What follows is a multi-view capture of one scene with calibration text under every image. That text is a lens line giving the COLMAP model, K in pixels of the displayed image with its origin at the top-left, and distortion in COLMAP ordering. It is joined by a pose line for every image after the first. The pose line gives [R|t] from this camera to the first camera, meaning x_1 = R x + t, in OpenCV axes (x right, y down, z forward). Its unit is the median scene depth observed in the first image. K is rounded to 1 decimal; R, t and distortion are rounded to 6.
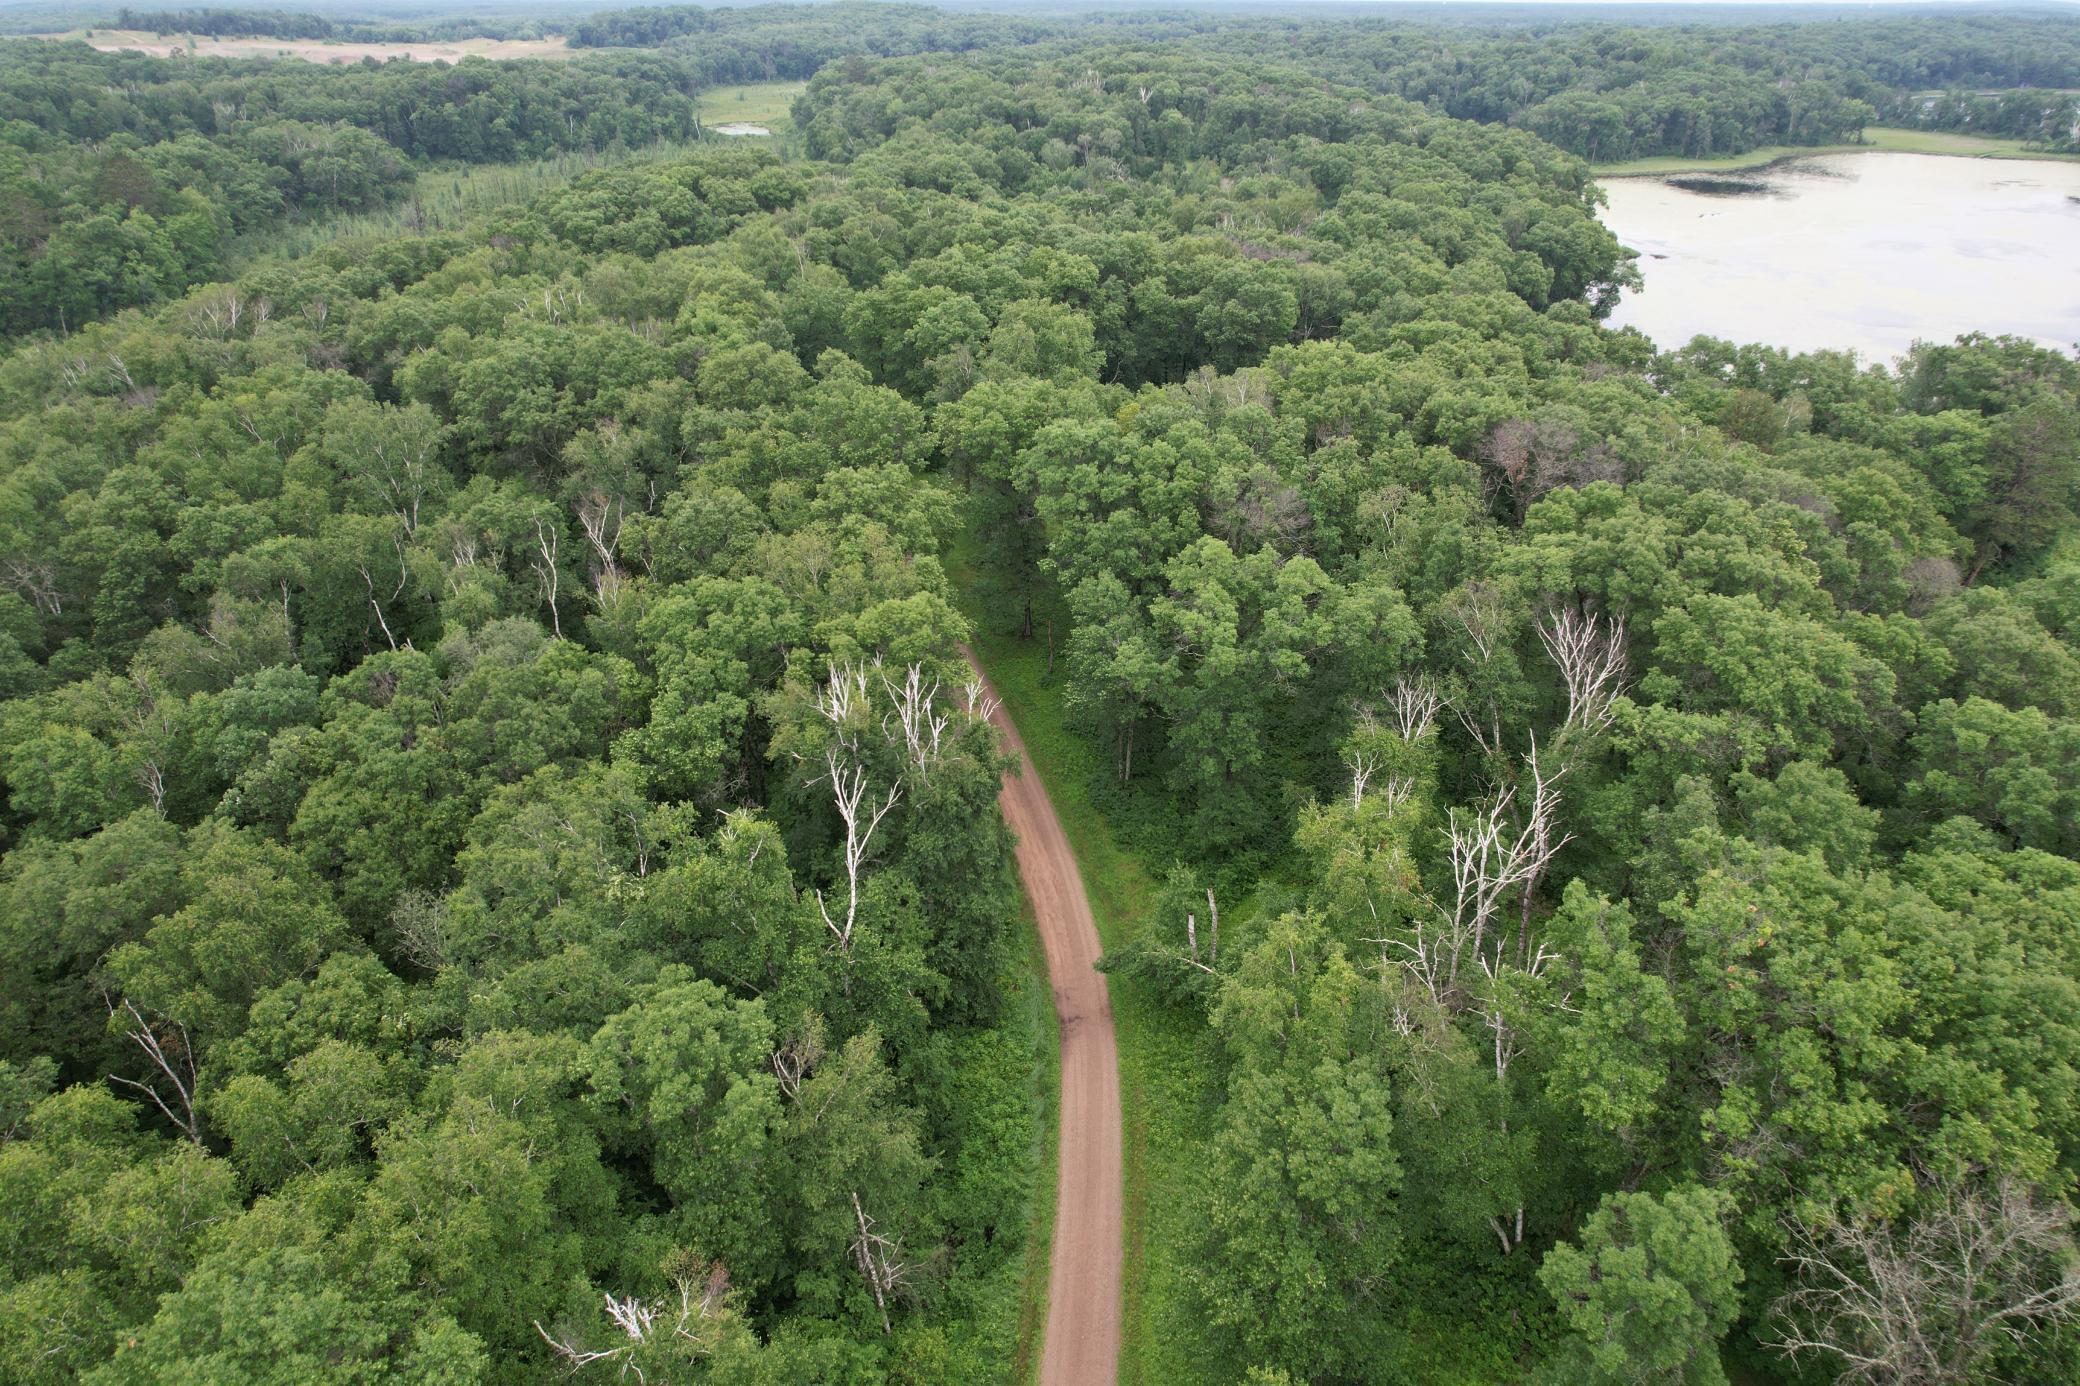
lens RADIAL K [[1329.8, 0, 1037.8], [0, 1329.8, 704.0], [0, 0, 1]] dist [-0.077690, 0.071184]
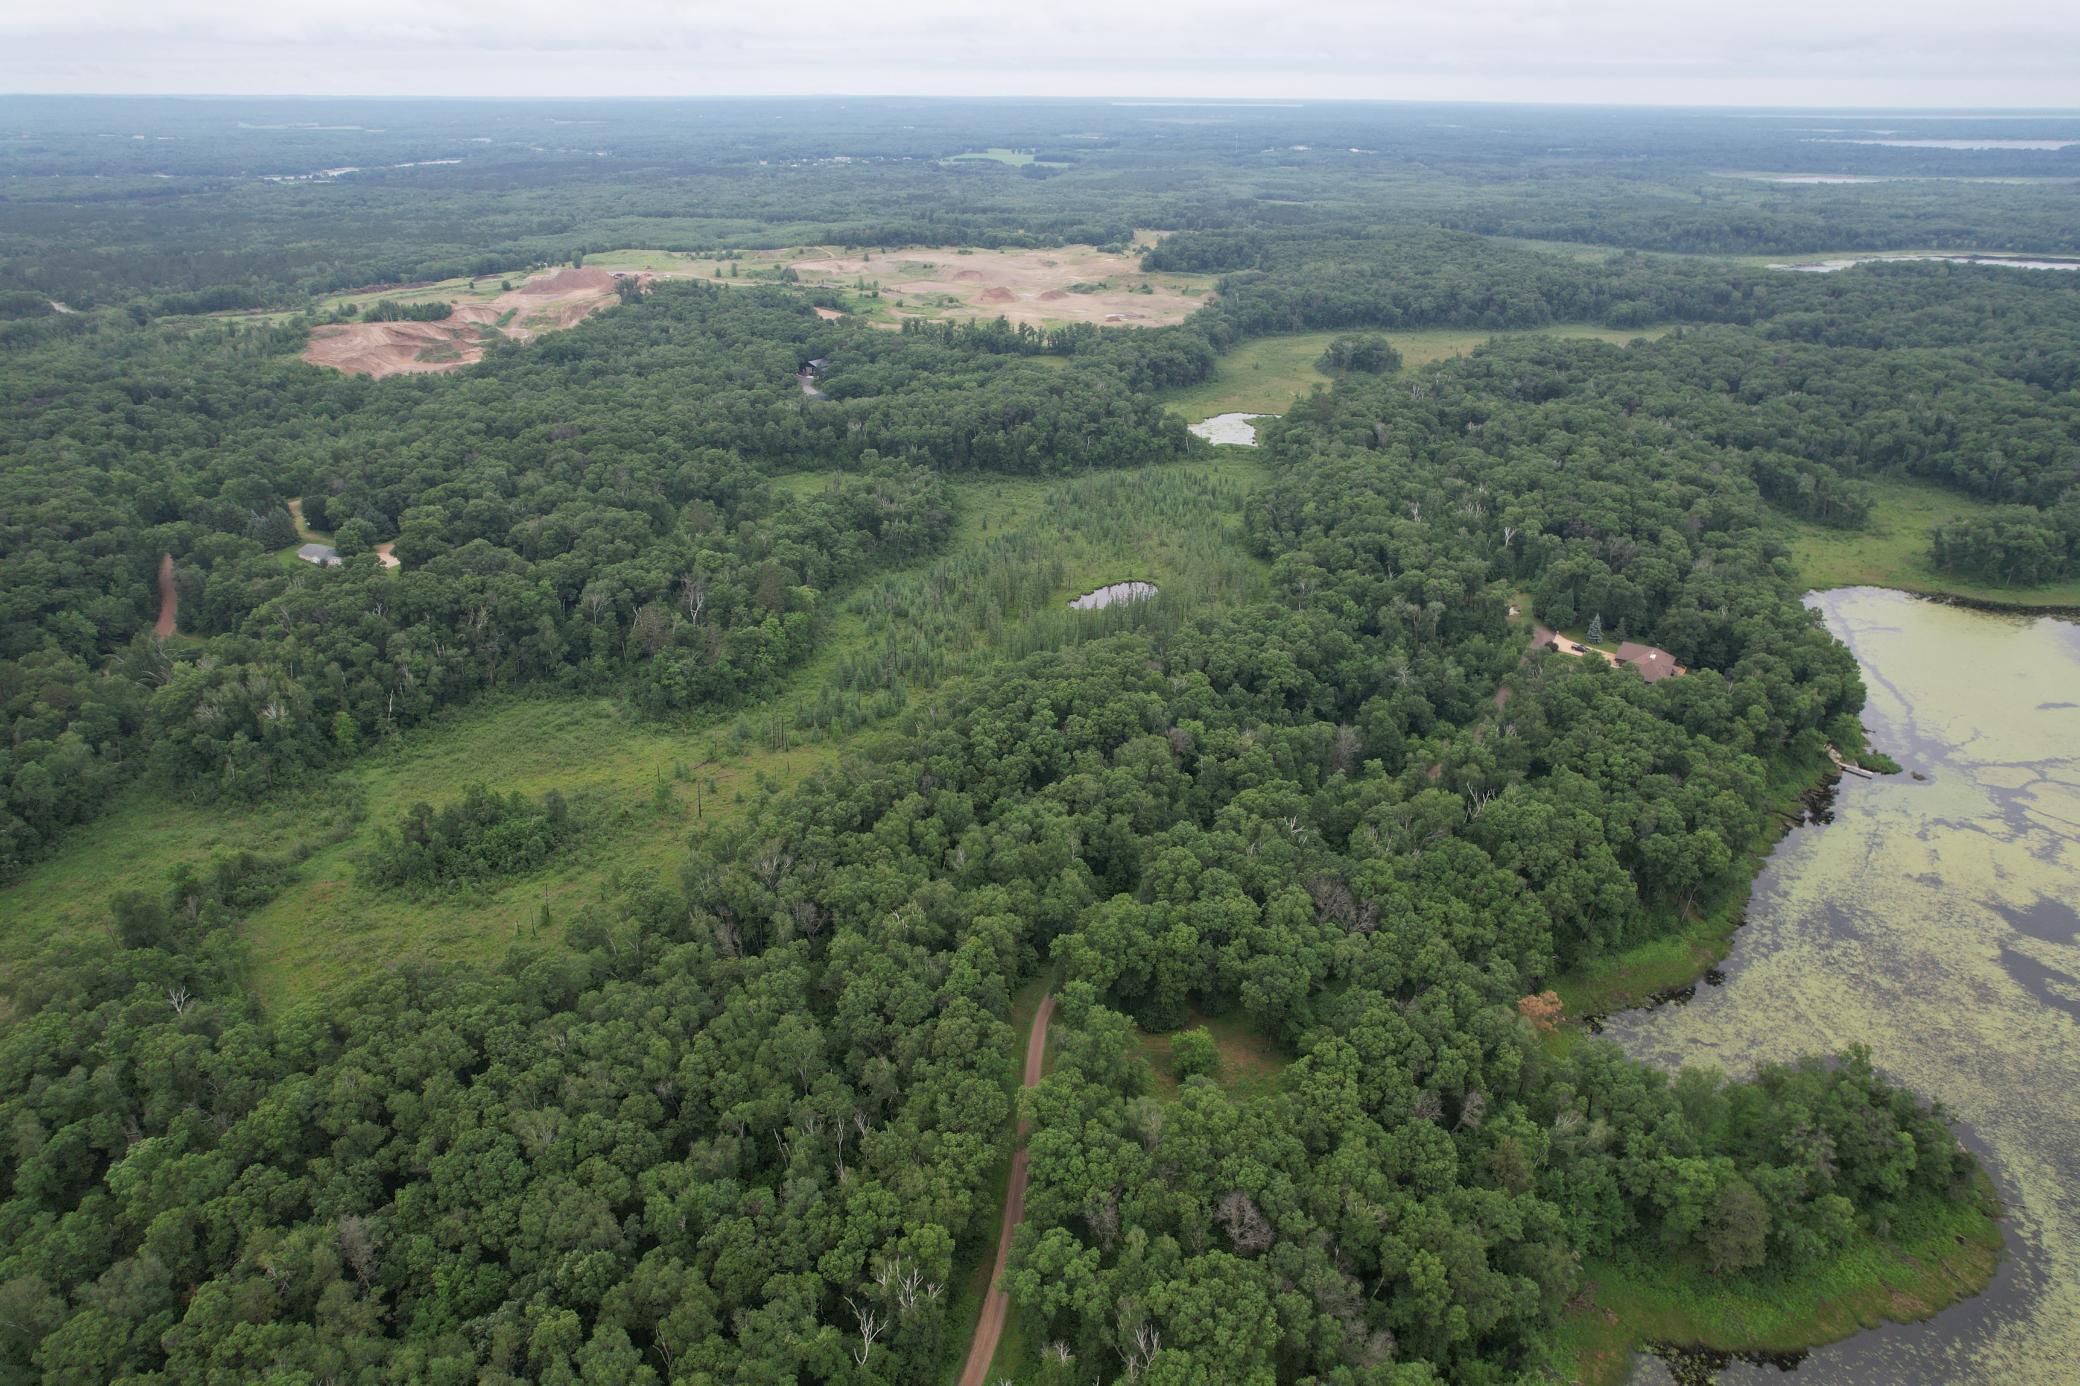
lens RADIAL K [[1329.8, 0, 1043.6], [0, 1329.8, 703.2], [0, 0, 1]] dist [-0.077690, 0.071184]
pose [[0.914434, 0.171622, -0.366546, 0.989592], [-0.193509, 0.980816, -0.023521, -1.217880], [0.355478, 0.092439, 0.930102, -1.636571]]
